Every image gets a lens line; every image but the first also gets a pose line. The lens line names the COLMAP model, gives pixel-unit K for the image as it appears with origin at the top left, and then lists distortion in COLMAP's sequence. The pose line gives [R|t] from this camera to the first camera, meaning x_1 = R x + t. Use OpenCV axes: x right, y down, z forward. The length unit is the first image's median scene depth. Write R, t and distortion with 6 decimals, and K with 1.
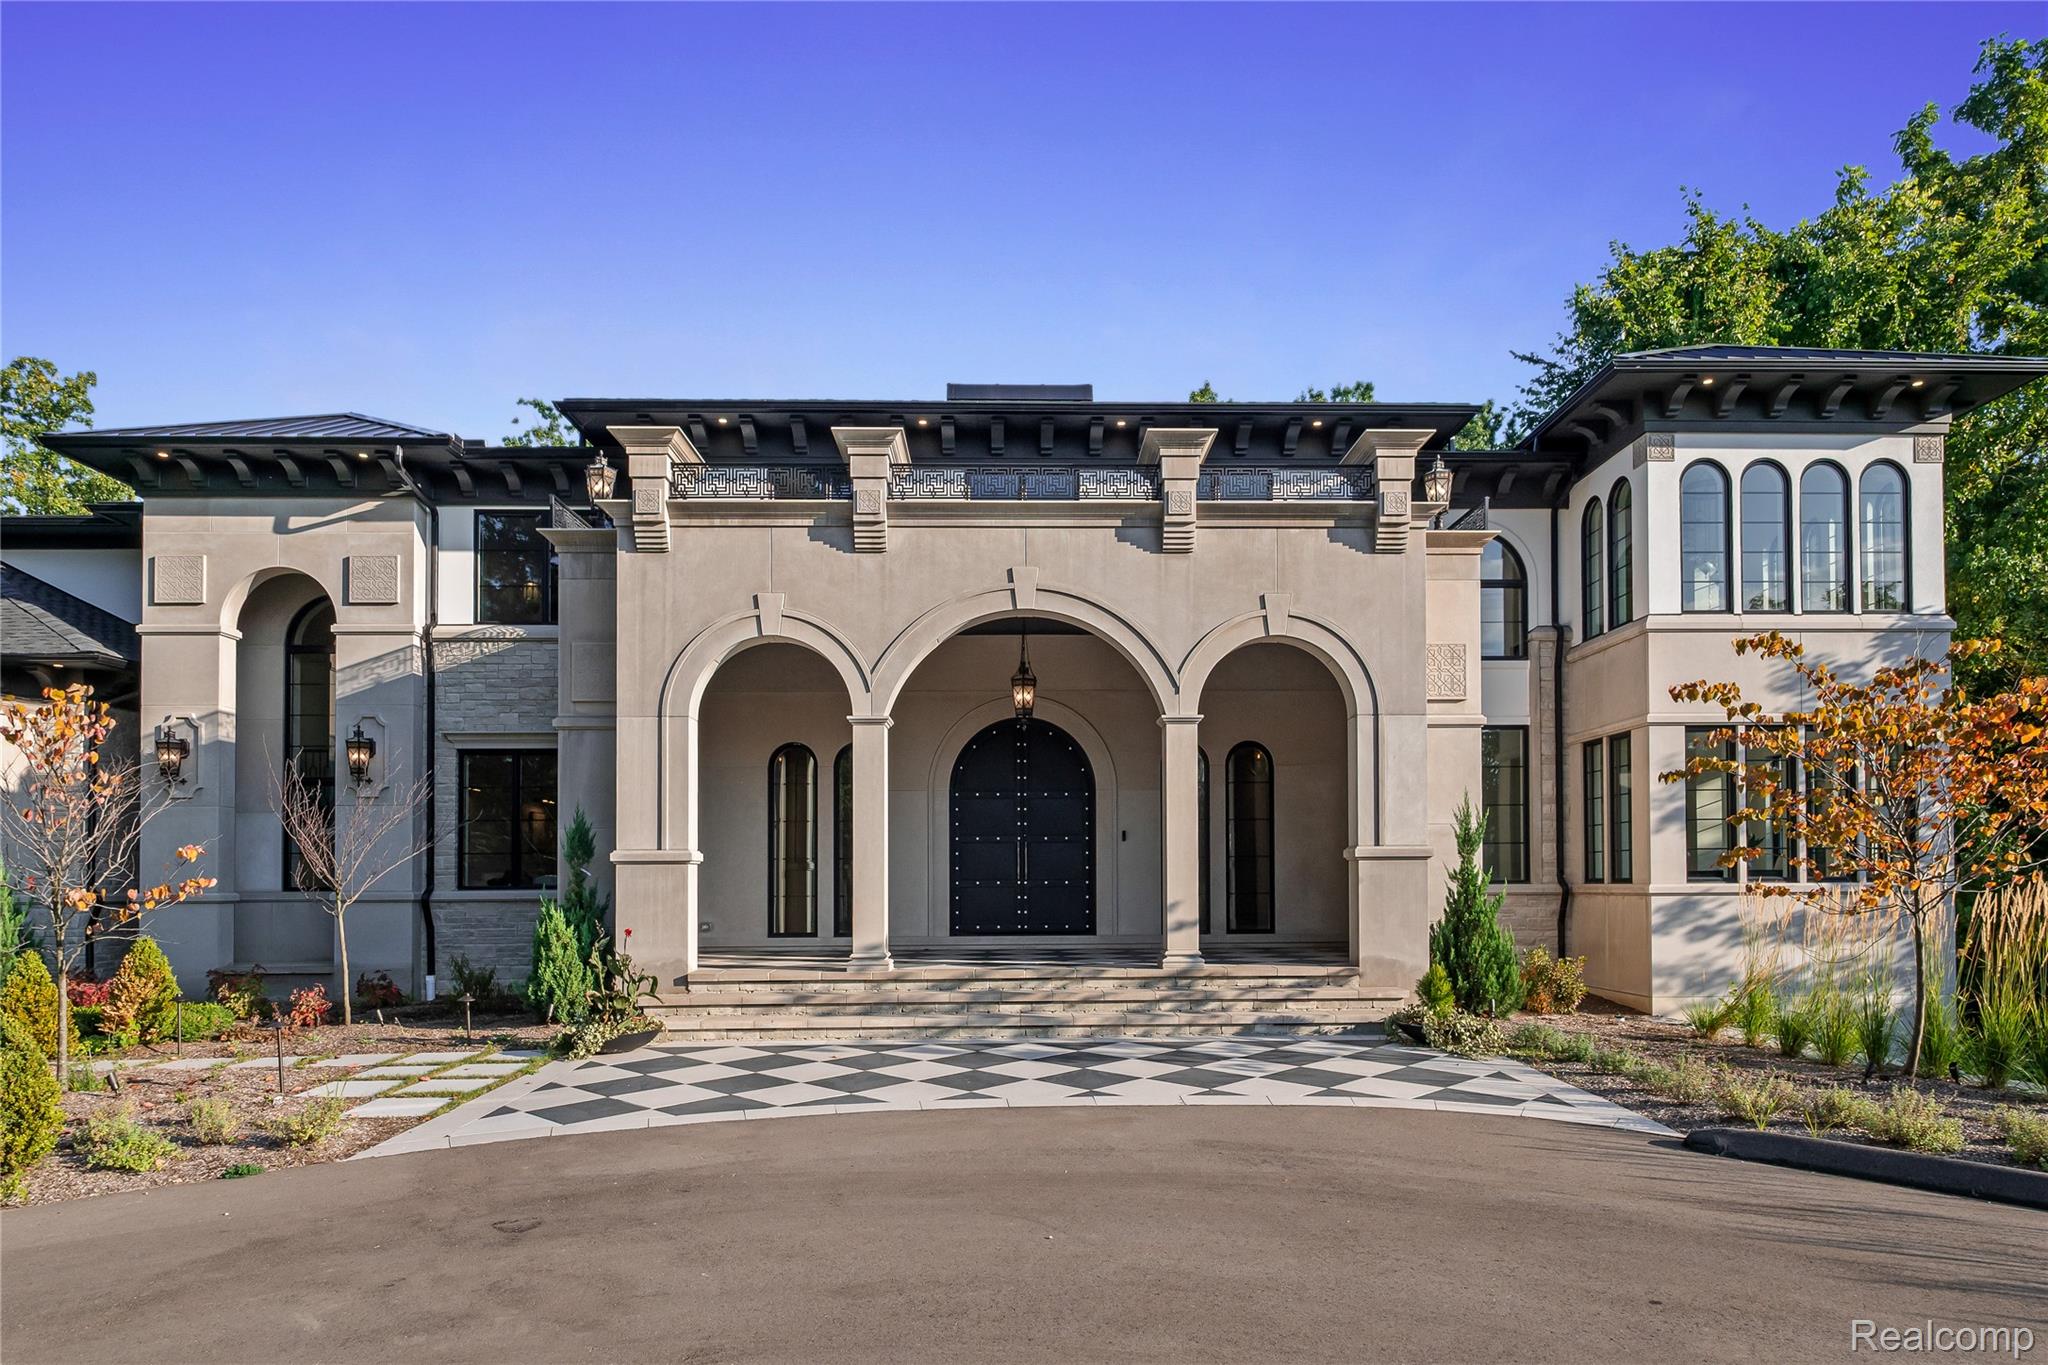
lens RADIAL K [[1180.5, 0, 1024.8], [0, 1180.5, 681.8], [0, 0, 1]] dist [0.007004, -0.003359]
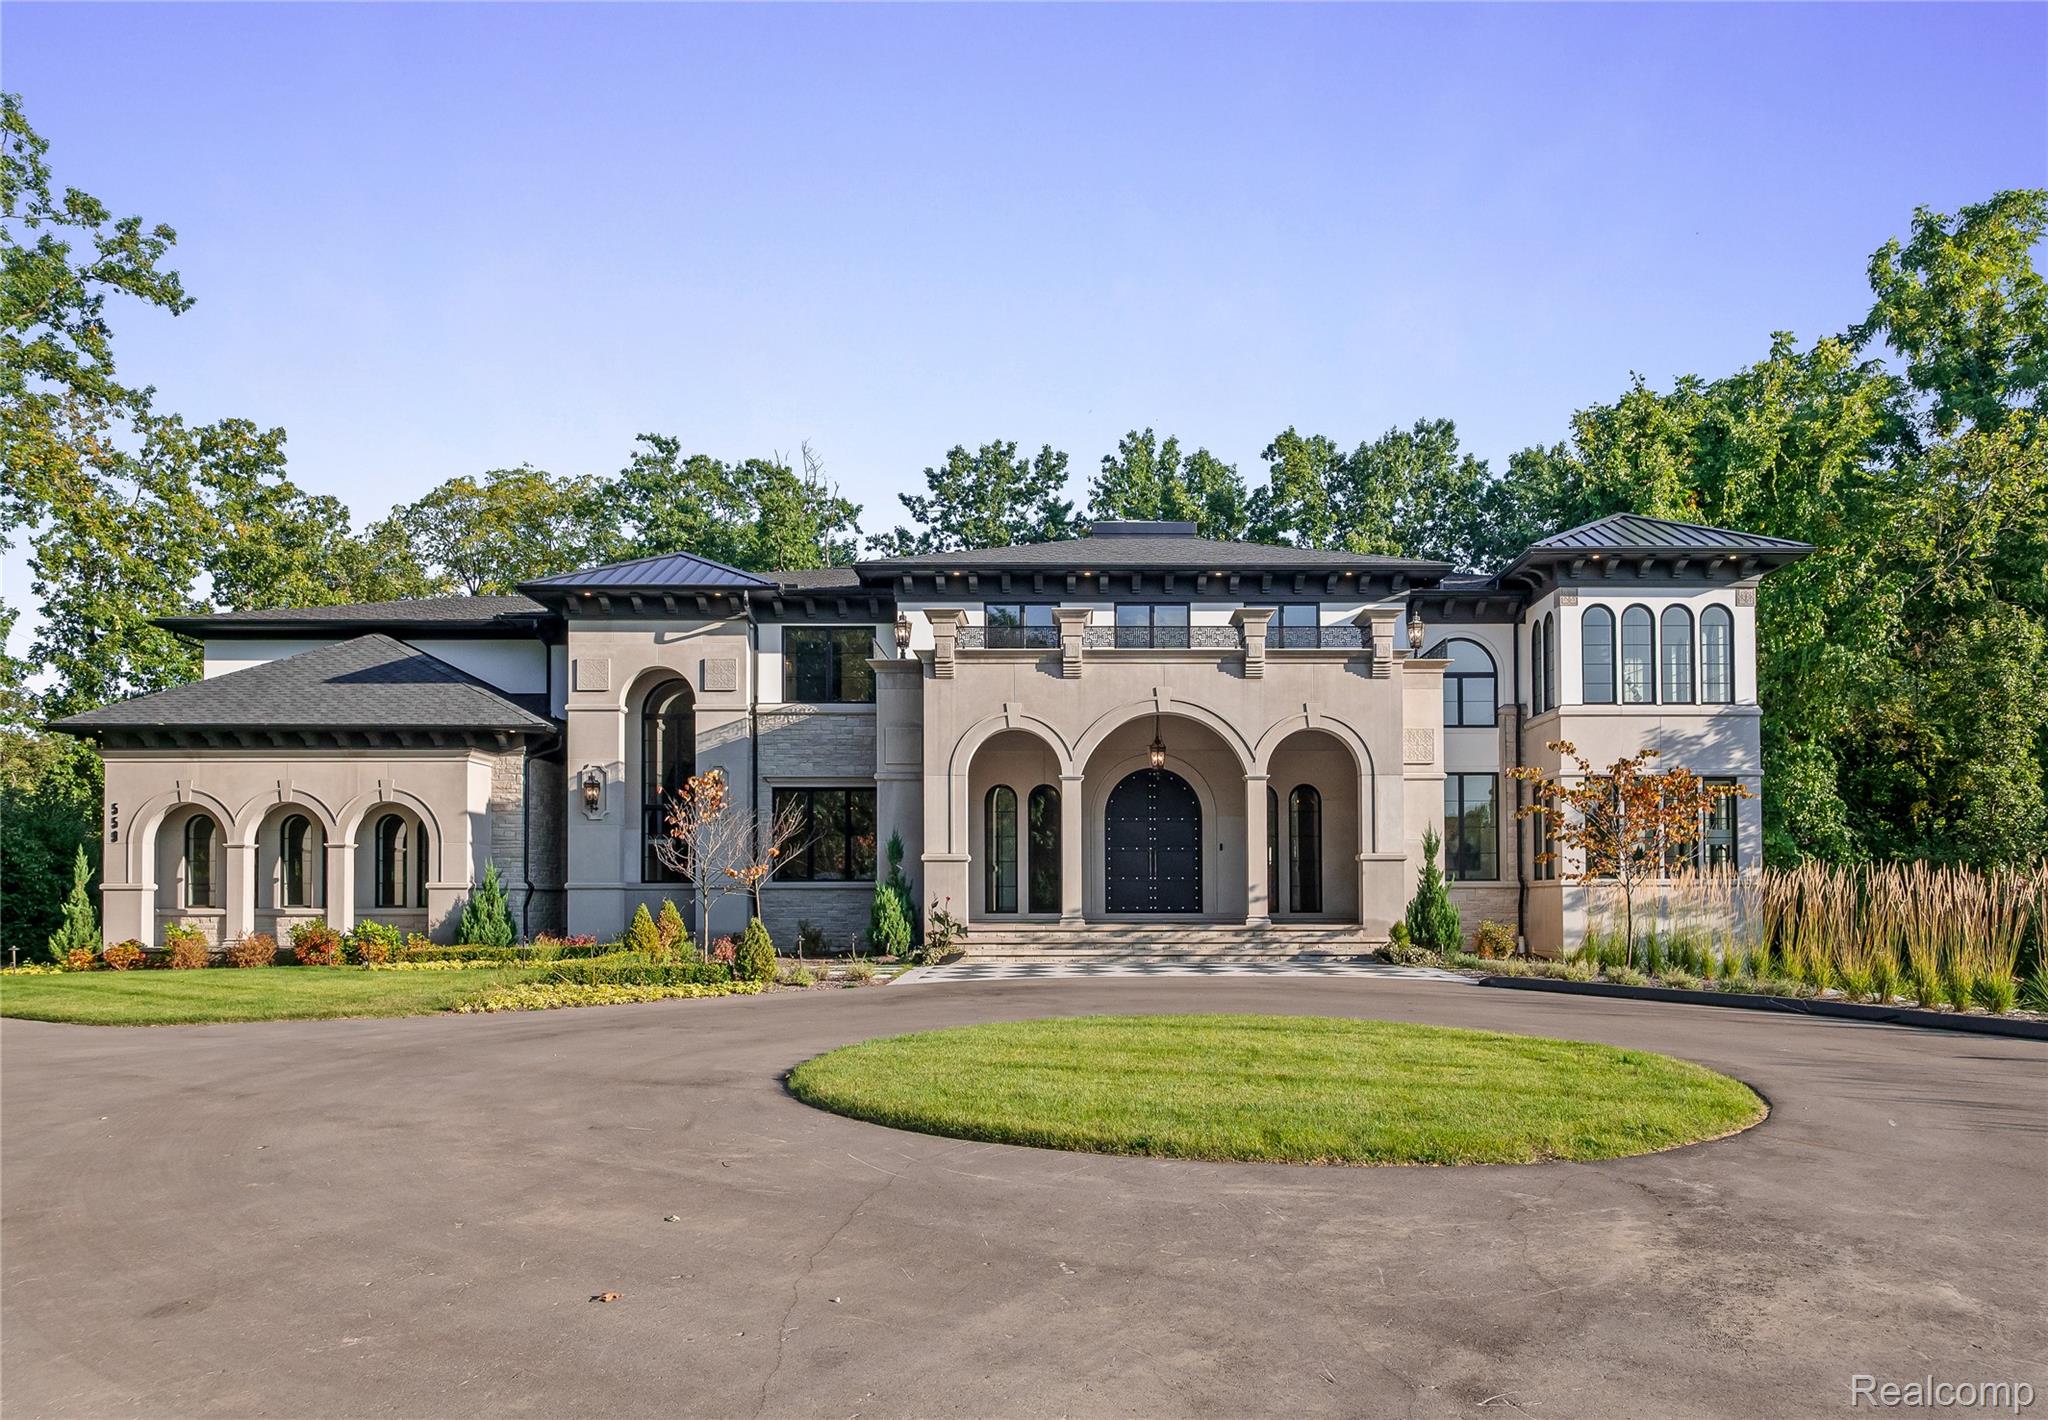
lens RADIAL K [[1351.7, 0, 1043.7], [0, 1351.7, 652.1], [0, 0, 1]] dist [0.005012, 0.002515]
pose [[0.999302, -0.001507, -0.037337, -0.084222], [0.000901, 0.999867, -0.016258, -0.098267], [0.037356, 0.016213, 0.999170, -0.801248]]
